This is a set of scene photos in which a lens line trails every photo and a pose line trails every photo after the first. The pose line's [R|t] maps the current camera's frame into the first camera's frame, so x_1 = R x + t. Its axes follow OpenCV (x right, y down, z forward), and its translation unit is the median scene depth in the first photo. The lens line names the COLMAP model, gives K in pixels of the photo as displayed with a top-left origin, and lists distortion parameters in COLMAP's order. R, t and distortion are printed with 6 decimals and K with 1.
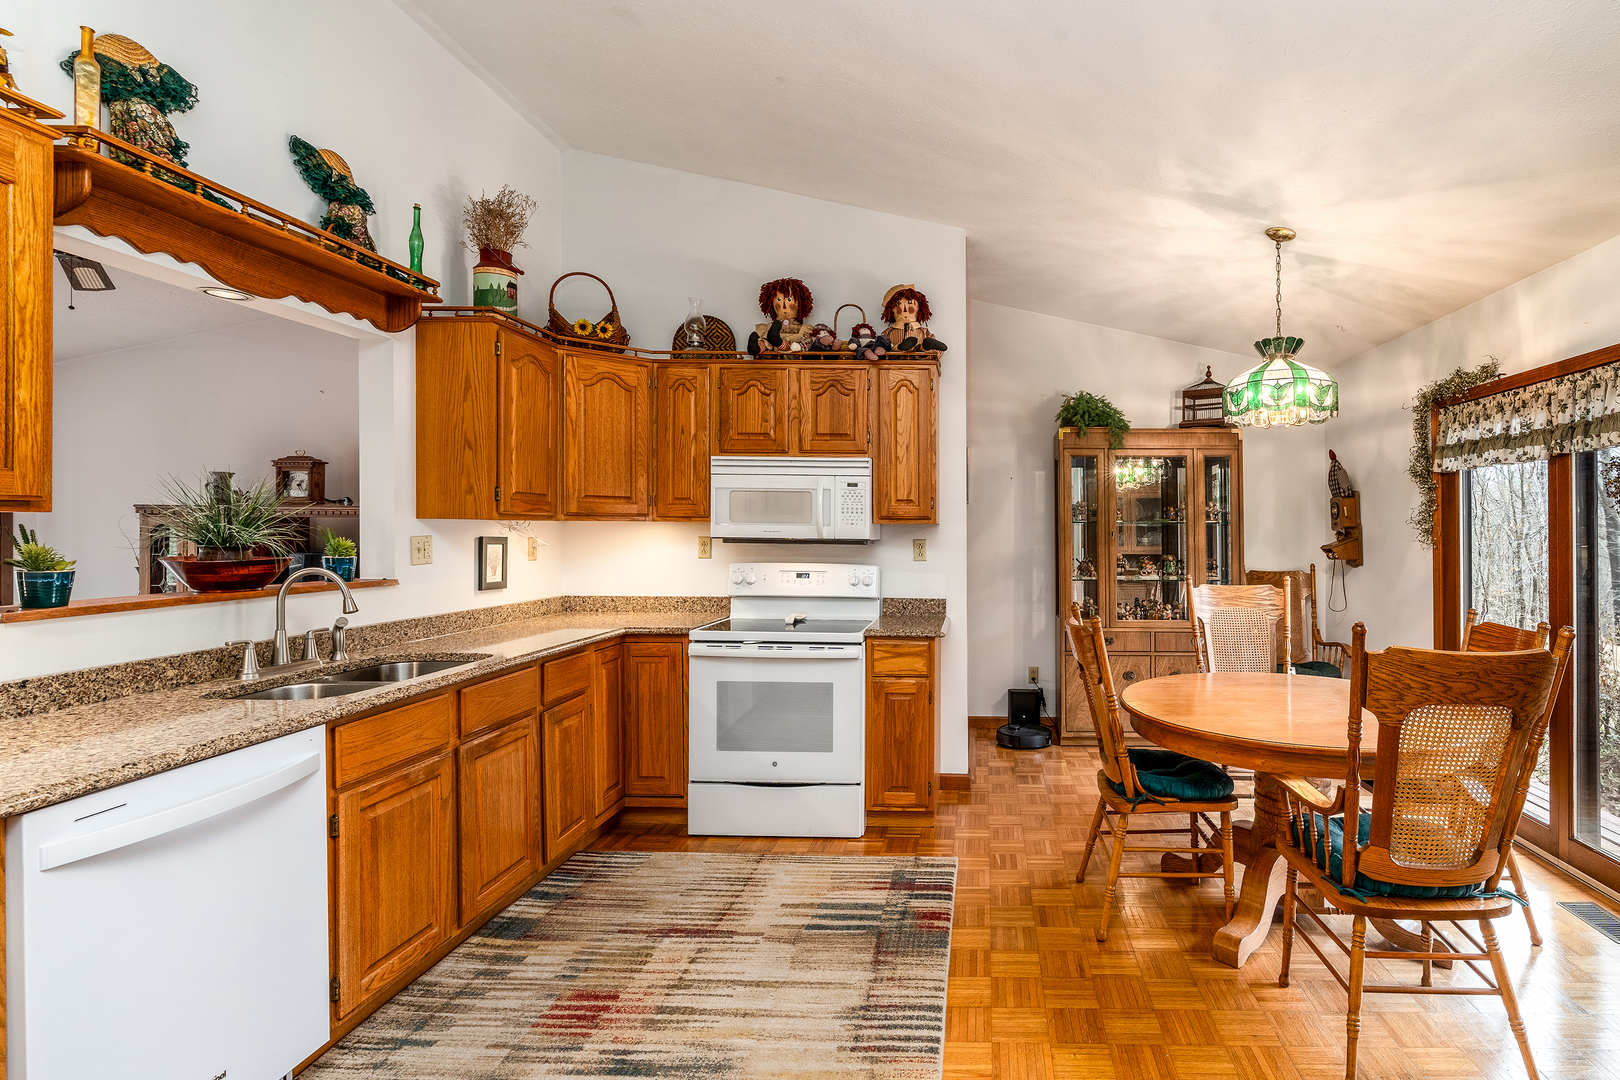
lens RADIAL K [[801.4, 0, 914.5], [0, 801.4, 544.3], [0, 0, 1]] dist [-0.009363, -0.000208]
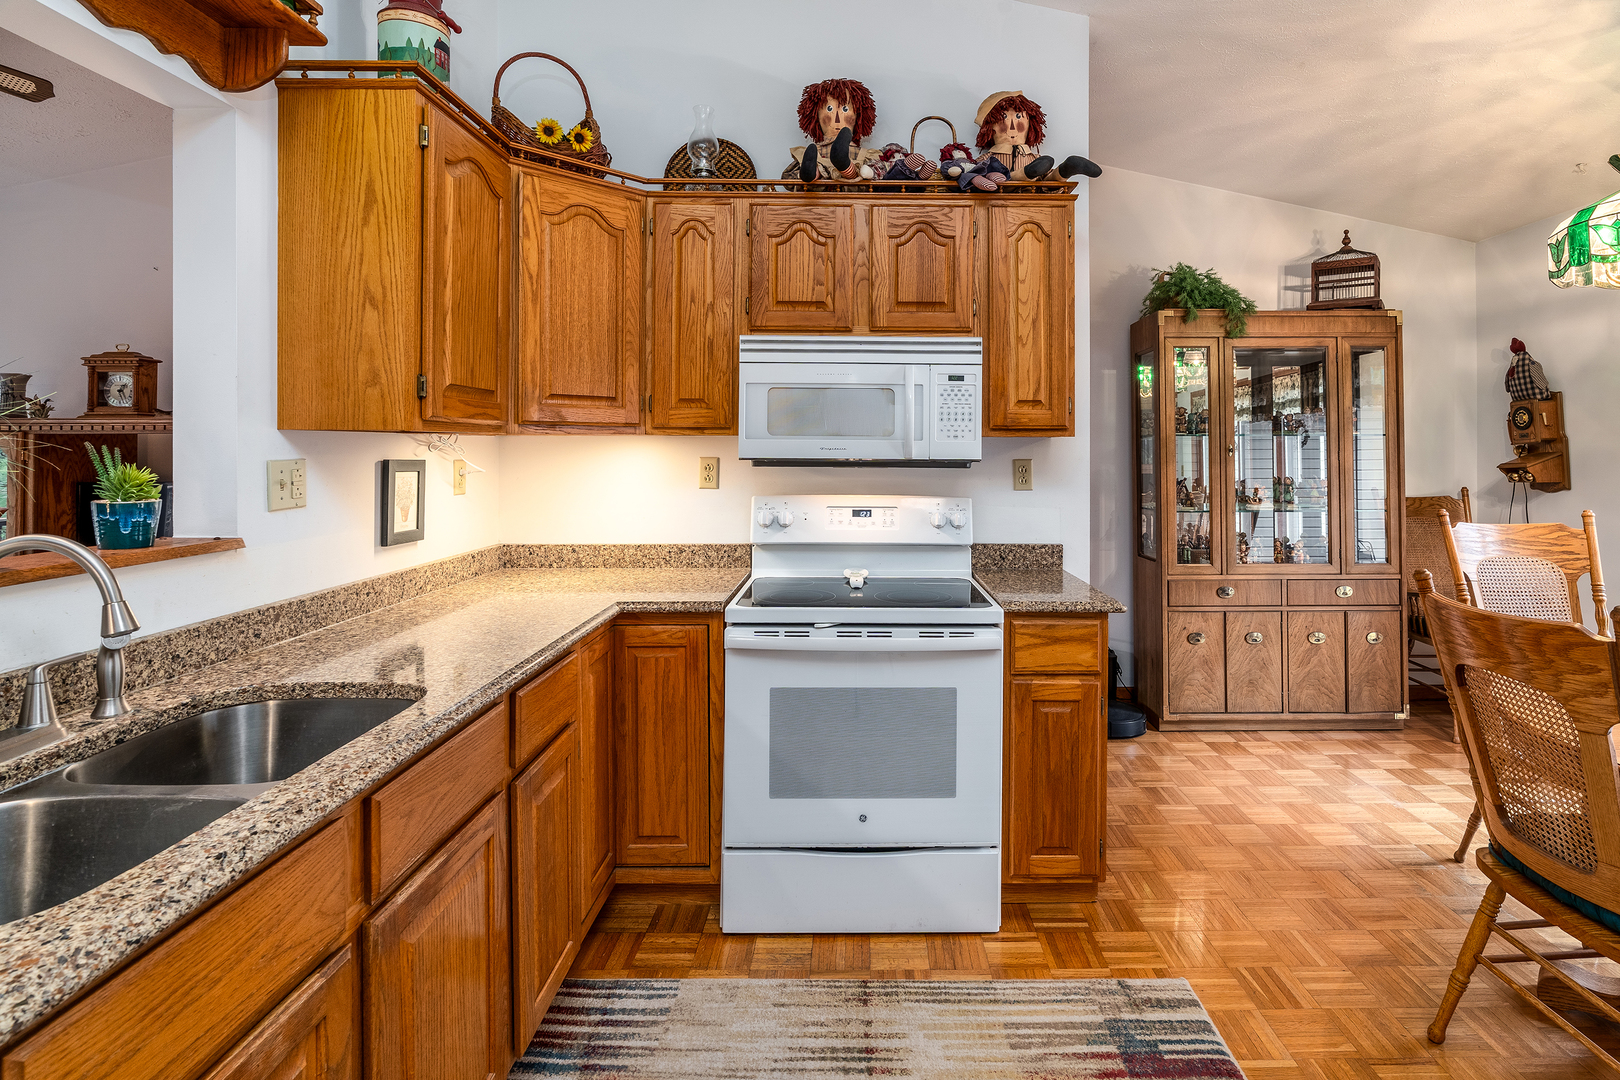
lens RADIAL K [[780.1, 0, 816.5], [0, 780.1, 450.3], [0, 0, 1]] dist [-0.006583, 0.000431]
pose [[0.999172, -0.005591, 0.040295, -0.239659], [0.006185, 0.999874, -0.014619, -0.006314], [-0.040208, 0.014856, 0.999081, 0.393788]]
